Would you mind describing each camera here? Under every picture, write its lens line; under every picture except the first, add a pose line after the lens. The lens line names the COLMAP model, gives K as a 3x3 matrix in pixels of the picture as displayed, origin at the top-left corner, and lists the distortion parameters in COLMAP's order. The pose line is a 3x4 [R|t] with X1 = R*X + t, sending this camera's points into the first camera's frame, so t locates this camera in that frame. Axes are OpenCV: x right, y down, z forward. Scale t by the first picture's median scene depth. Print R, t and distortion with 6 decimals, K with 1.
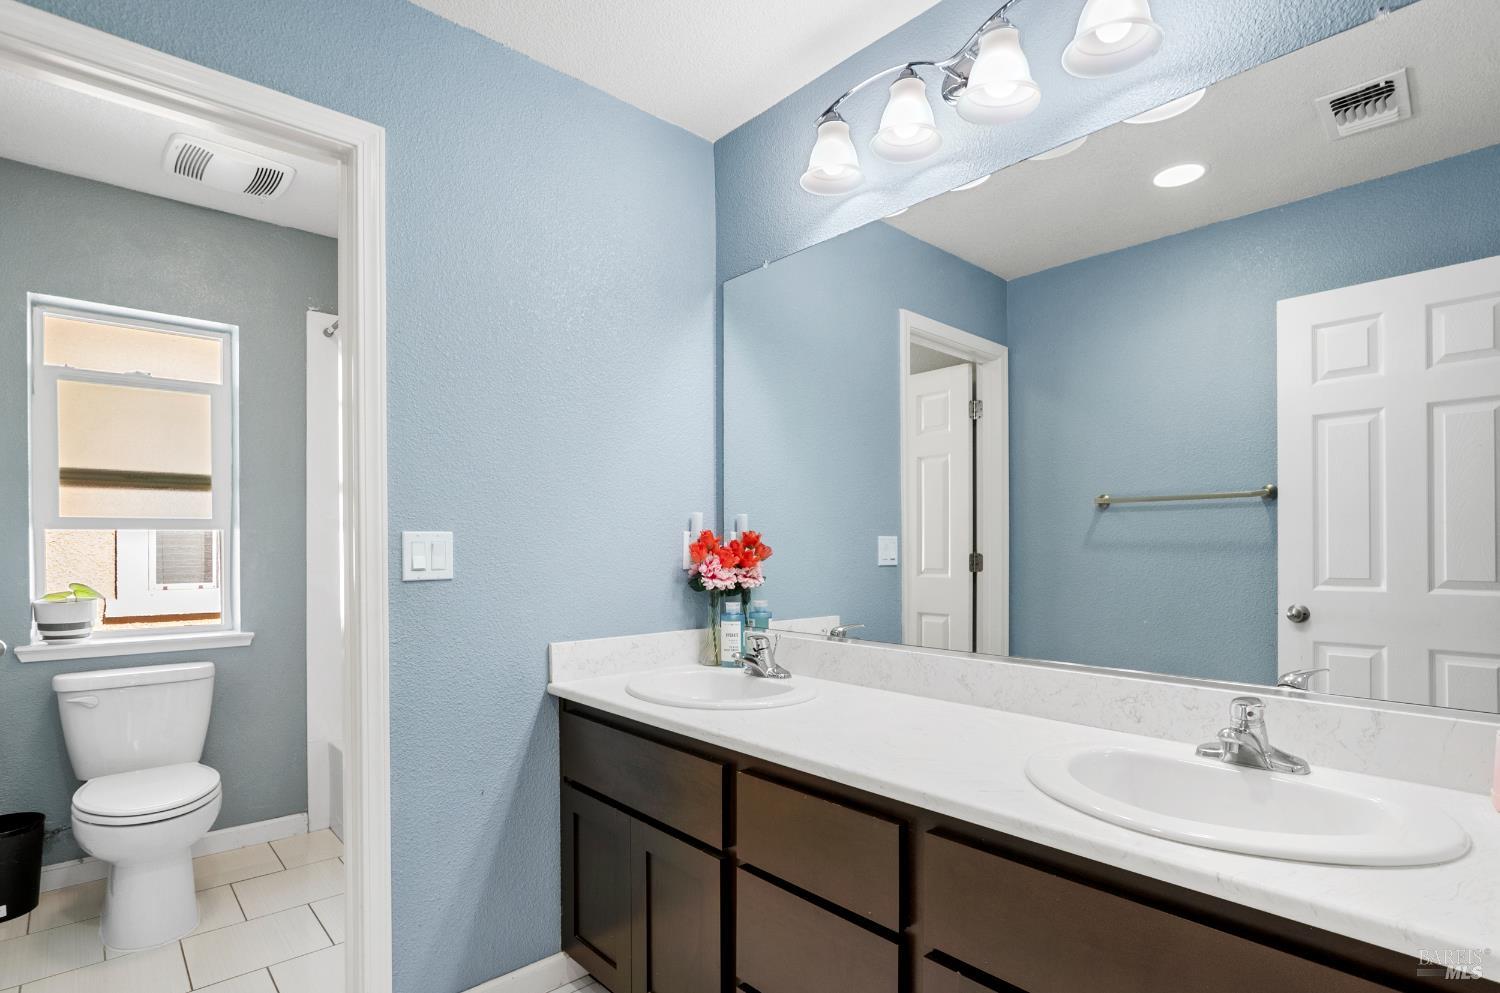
lens RADIAL K [[763.9, 0, 789.4], [0, 763.9, 546.7], [0, 0, 1]] dist [-0.020173, 0.000101]
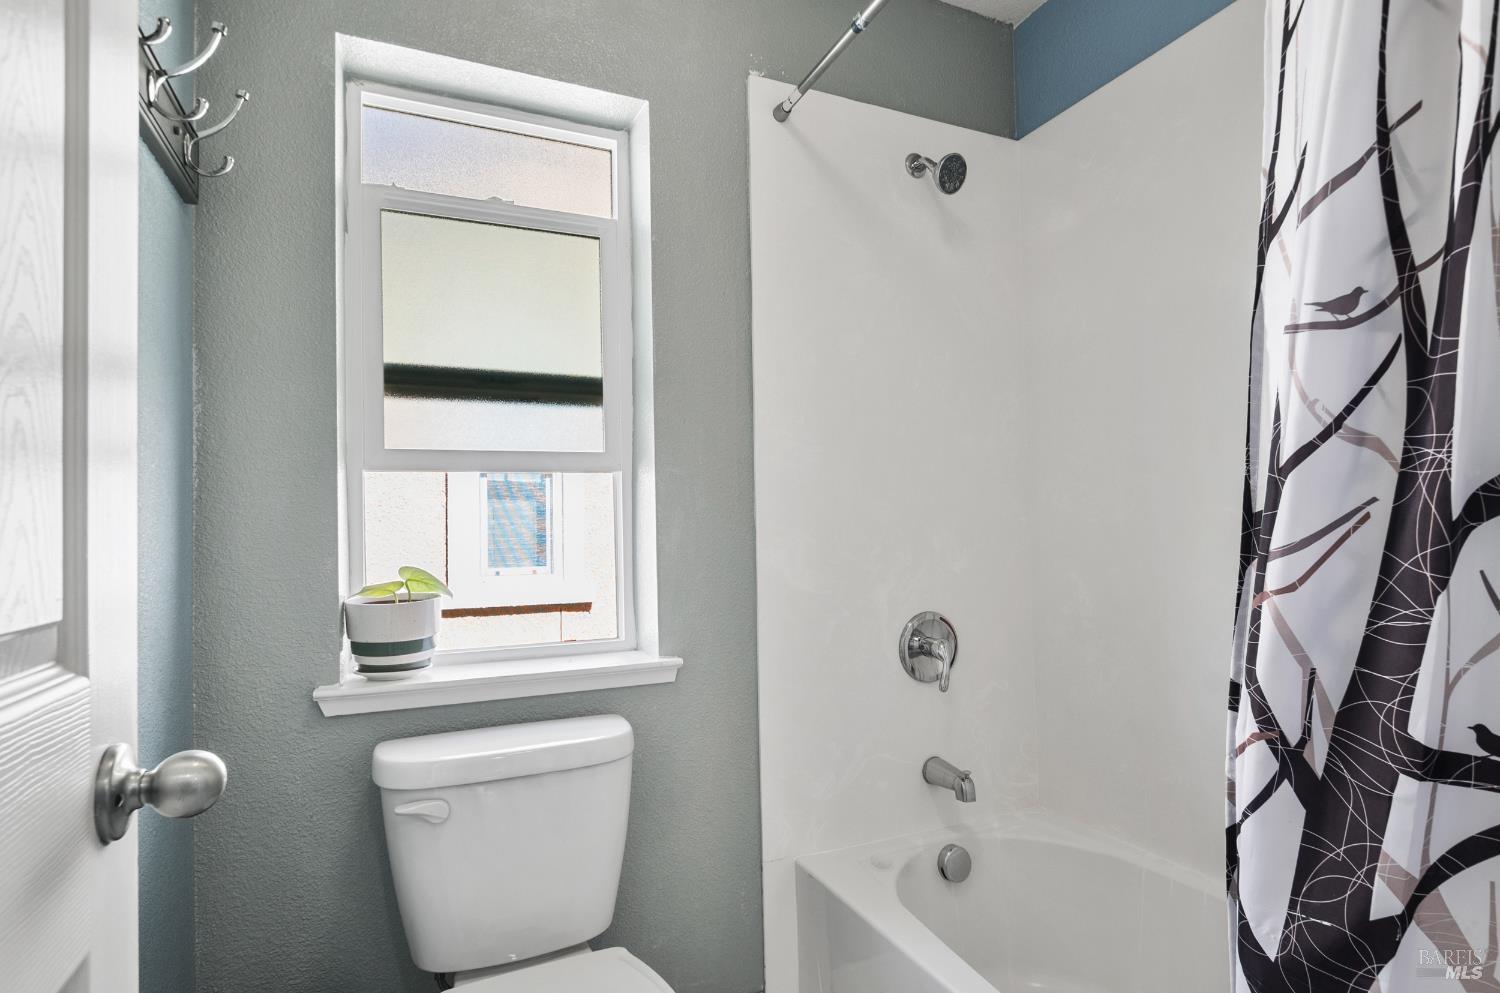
lens RADIAL K [[747.5, 0, 750.8], [0, 747.5, 517.6], [0, 0, 1]] dist [-0.019753, 0.000226]
pose [[0.947892, -0.019756, -0.317979, -0.482993], [0.013642, 0.999677, -0.021446, 0.024992], [0.318300, 0.015990, 0.947855, 0.502858]]
